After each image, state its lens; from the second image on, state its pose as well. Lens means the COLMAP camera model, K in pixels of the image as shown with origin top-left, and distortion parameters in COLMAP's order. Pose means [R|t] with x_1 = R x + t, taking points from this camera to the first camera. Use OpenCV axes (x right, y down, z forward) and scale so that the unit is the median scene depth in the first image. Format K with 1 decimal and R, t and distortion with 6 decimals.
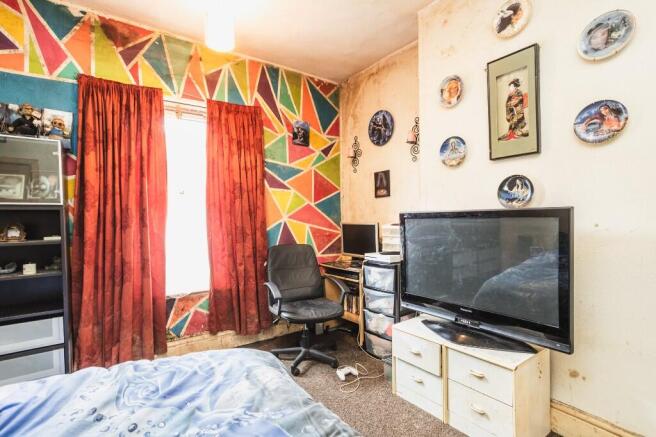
lens RADIAL K [[316.6, 0, 328.0], [0, 316.6, 218.5], [0, 0, 1]] dist [-0.051271, 0.033531]
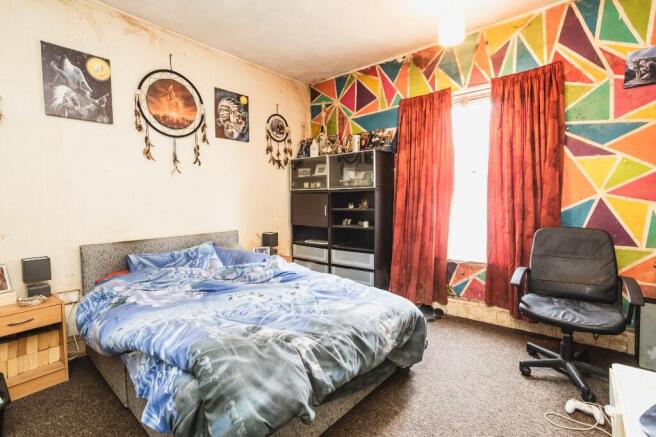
lens RADIAL K [[309.4, 0, 325.4], [0, 309.4, 206.6], [0, 0, 1]] dist [-0.053590, 0.031967]
pose [[0.259088, 0.028485, -0.965434, 0.466887], [0.006643, 0.999489, 0.031272, 0.002593], [0.965831, -0.014516, 0.258766, 0.213370]]
